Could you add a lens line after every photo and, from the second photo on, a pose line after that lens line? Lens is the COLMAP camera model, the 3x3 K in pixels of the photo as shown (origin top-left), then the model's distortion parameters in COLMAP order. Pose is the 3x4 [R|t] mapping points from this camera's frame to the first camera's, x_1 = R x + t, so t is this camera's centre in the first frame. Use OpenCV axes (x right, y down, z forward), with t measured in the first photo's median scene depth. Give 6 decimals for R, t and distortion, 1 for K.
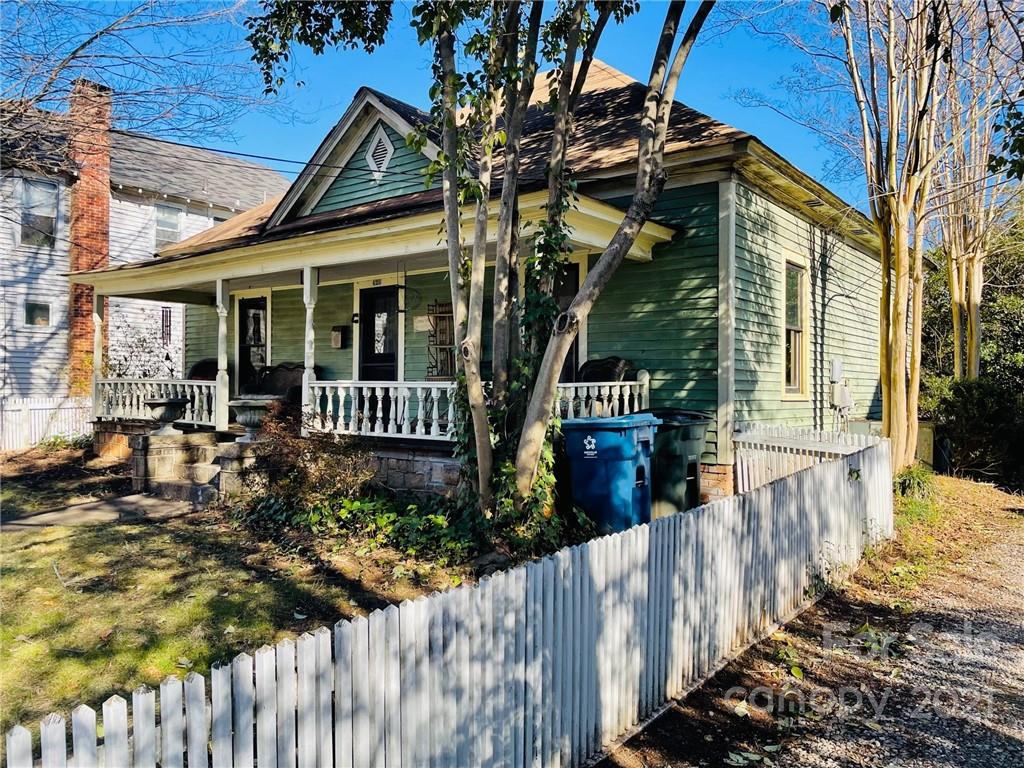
lens RADIAL K [[774.0, 0, 502.1], [0, 774.0, 376.9], [0, 0, 1]] dist [0.096970, -0.142848]
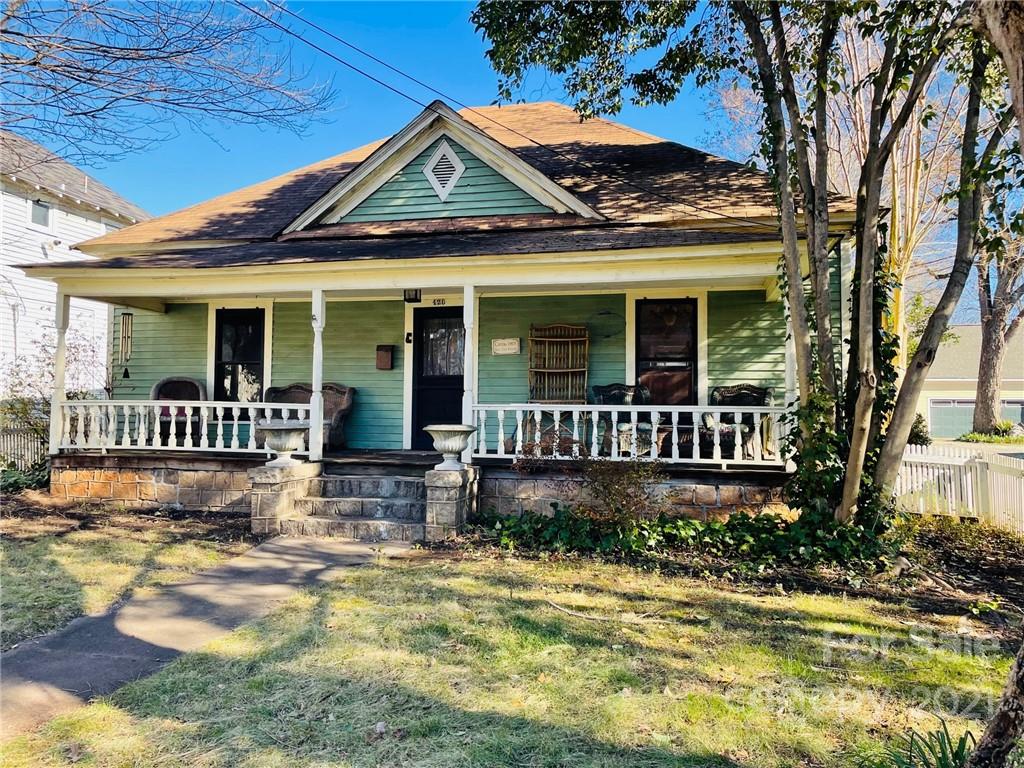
lens RADIAL K [[773.1, 0, 506.1], [0, 773.1, 380.4], [0, 0, 1]] dist [0.098175, -0.144809]
pose [[0.905499, 0.011494, 0.424193, -0.496833], [-0.005128, 0.999856, -0.016146, -0.008110], [-0.424317, 0.012445, 0.905428, 0.090377]]
